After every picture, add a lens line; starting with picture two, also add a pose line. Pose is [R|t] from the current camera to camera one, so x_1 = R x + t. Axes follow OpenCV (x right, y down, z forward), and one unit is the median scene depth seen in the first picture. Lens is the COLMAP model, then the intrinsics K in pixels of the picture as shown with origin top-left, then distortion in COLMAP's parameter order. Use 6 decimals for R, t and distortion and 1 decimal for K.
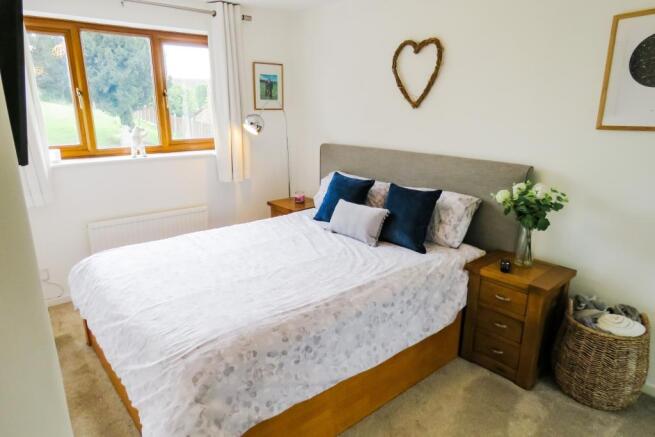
lens RADIAL K [[418.9, 0, 326.8], [0, 418.9, 224.9], [0, 0, 1]] dist [0.003830, 0.005026]
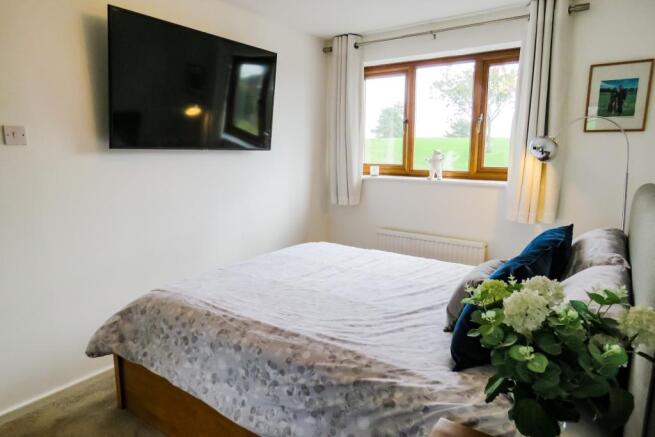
lens RADIAL K [[418.9, 0, 326.8], [0, 418.9, 224.9], [0, 0, 1]] dist [0.003830, 0.005026]
pose [[0.247028, 0.168766, -0.954199, 0.752509], [-0.267546, 0.958318, 0.100231, -0.133082], [0.931341, 0.230532, 0.281884, 0.742388]]
